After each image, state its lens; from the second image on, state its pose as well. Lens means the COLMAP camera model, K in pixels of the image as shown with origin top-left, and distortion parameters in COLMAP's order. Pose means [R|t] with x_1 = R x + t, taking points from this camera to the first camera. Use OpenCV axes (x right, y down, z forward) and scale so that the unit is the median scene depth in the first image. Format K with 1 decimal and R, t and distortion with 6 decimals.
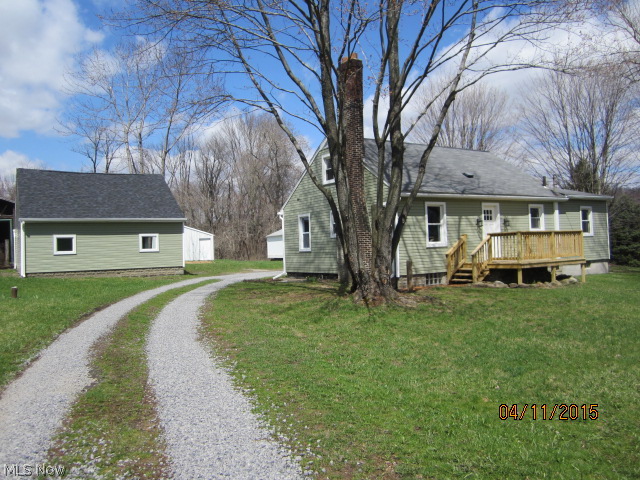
lens RADIAL K [[583.6, 0, 320.0], [0, 583.6, 240.0], [0, 0, 1]] dist [-0.001979, -0.002071]
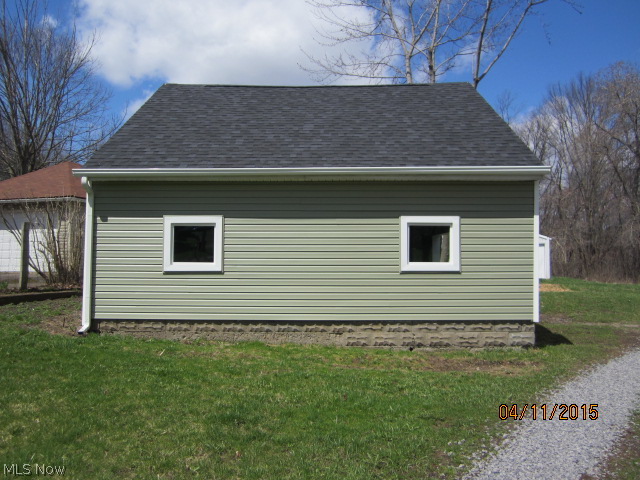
lens RADIAL K [[519.0, 0, 320.0], [0, 519.0, 240.0], [0, 0, 1]] dist [-0.088795, -0.000125]
pose [[0.855478, 0.008369, -0.517772, -0.198453], [-0.018398, 0.999729, -0.014239, 0.008132], [0.517513, 0.021708, 0.855400, 0.730053]]
